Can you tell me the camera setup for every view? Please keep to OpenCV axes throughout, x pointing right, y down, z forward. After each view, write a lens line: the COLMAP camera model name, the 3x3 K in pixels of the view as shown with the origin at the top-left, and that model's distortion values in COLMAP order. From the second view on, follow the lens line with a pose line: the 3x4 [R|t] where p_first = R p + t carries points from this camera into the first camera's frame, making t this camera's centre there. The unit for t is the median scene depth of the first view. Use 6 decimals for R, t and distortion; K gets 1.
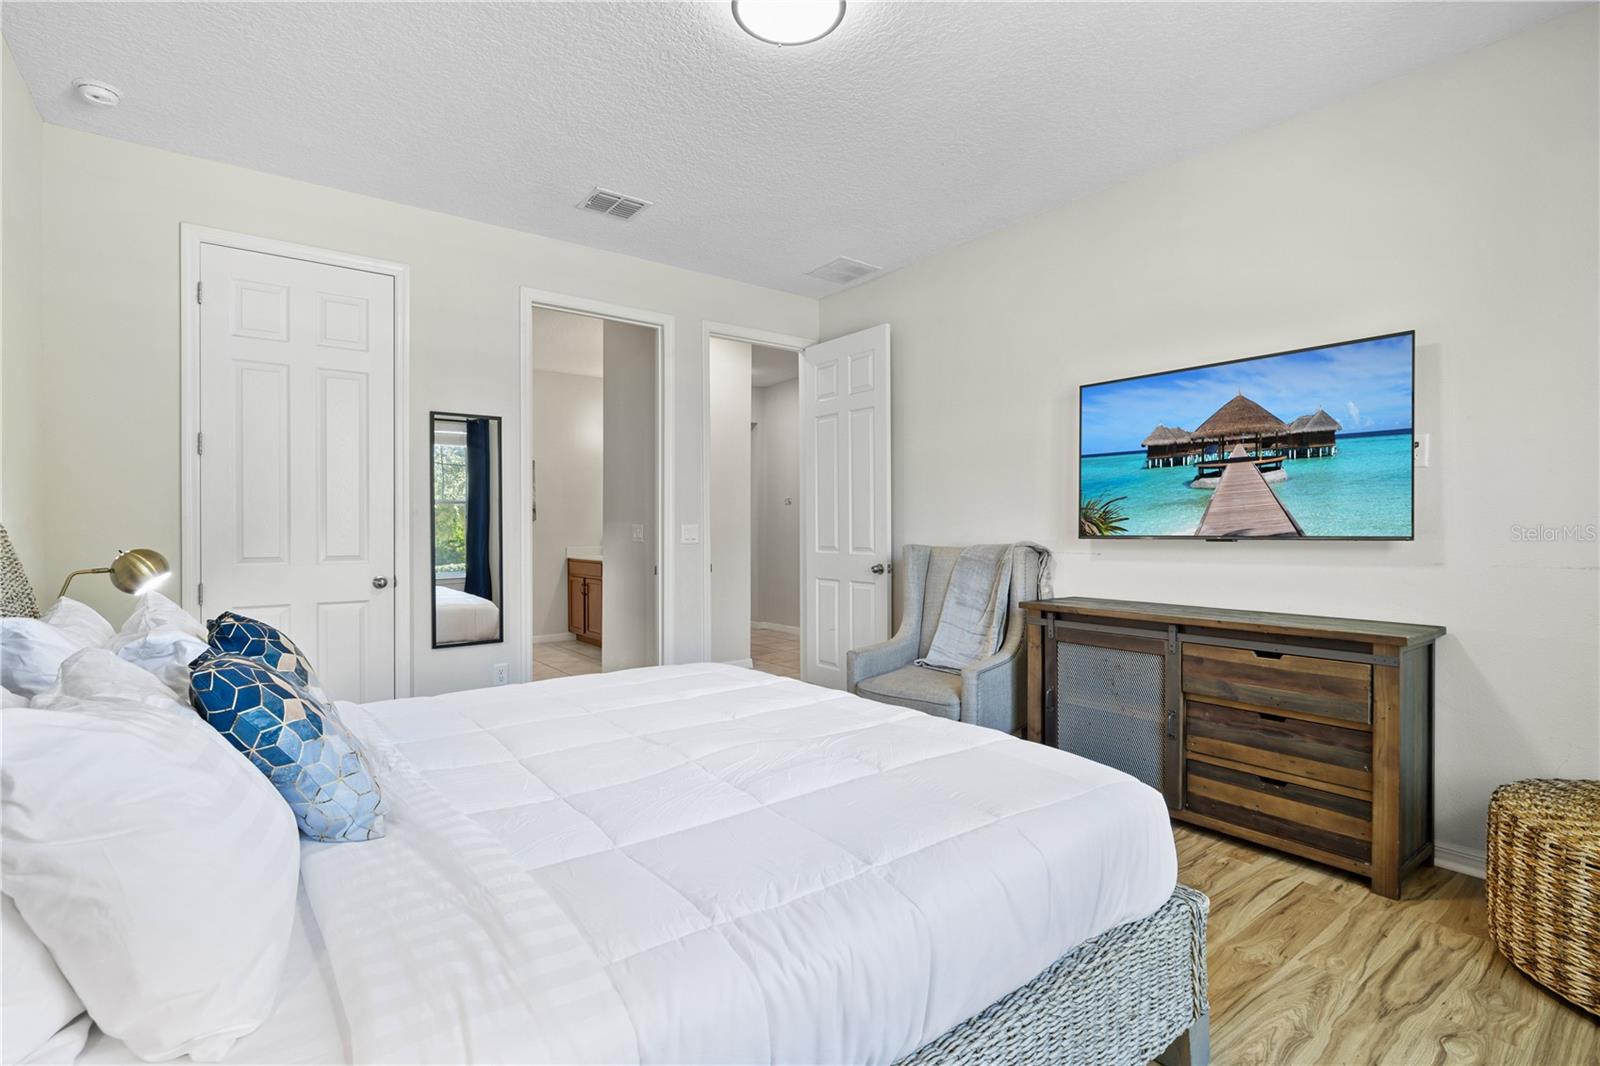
lens RADIAL K [[736.6, 0, 800.0], [0, 736.6, 533.0], [0, 0, 1]] dist [0.001458, 0.000122]
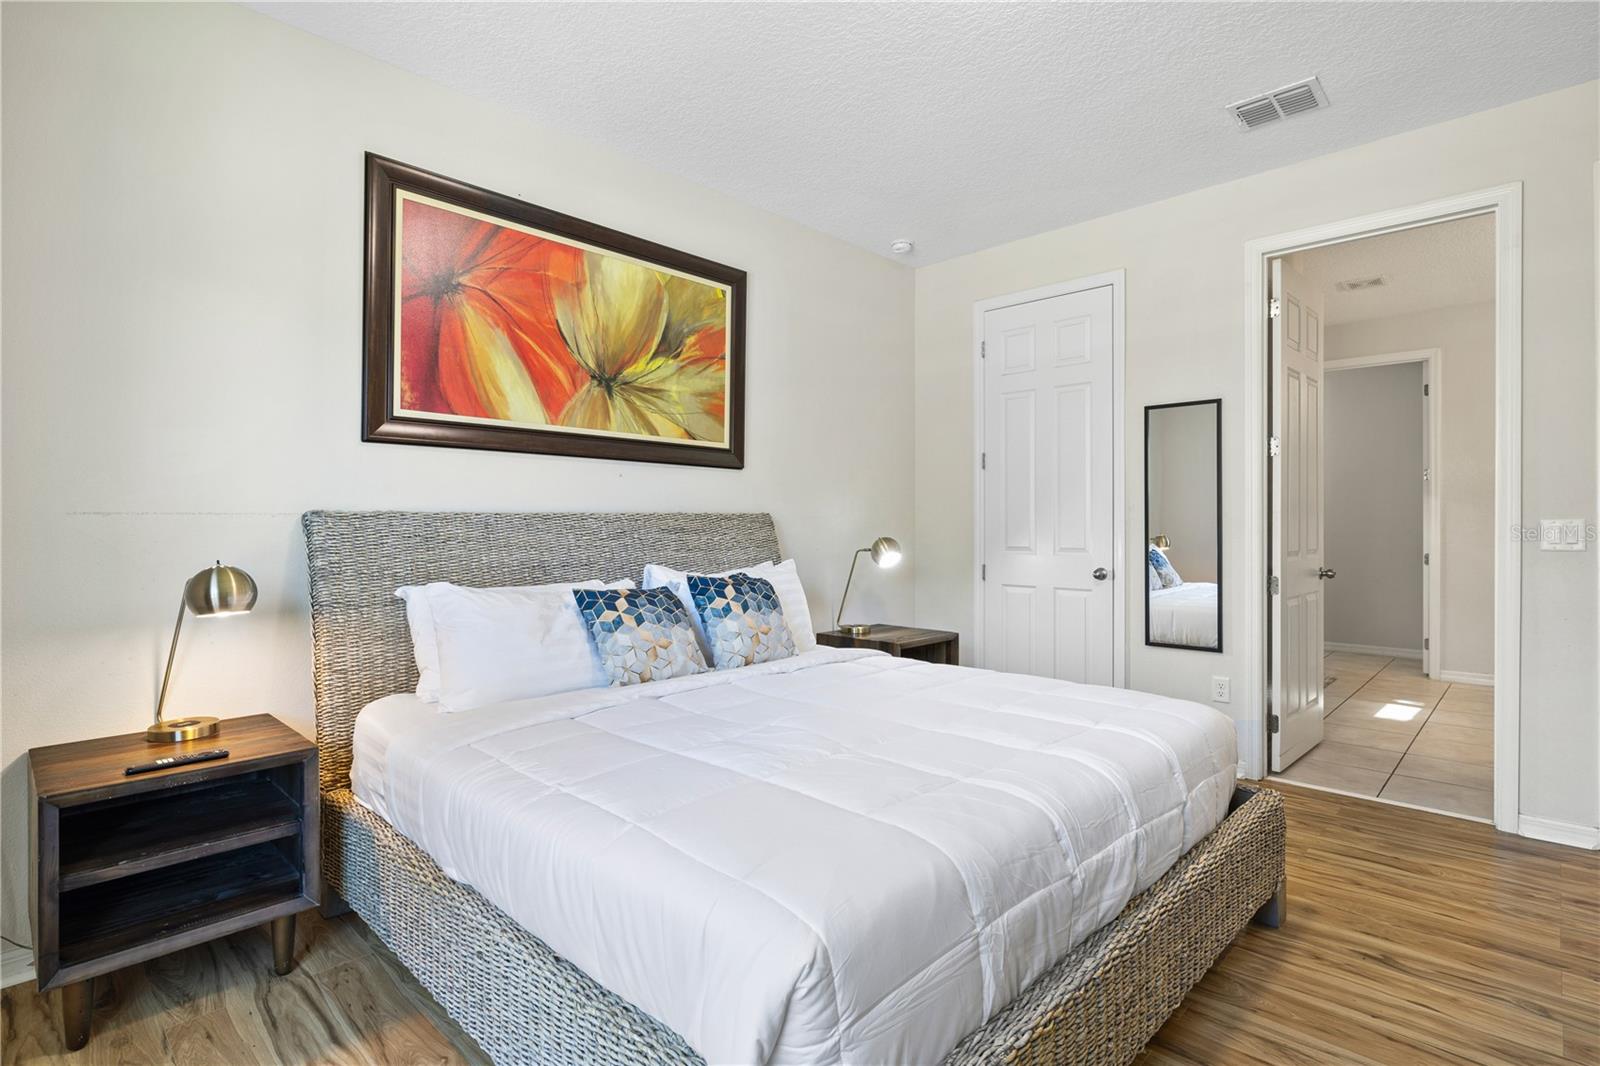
lens RADIAL K [[789.2, 0, 800.0], [0, 789.2, 533.0], [0, 0, 1]] dist [-0.001022, -0.000178]
pose [[0.154090, 0.015791, -0.987931, 0.498420], [-0.005633, 0.999870, 0.015103, -0.008184], [0.988041, 0.003238, 0.154159, 0.384610]]
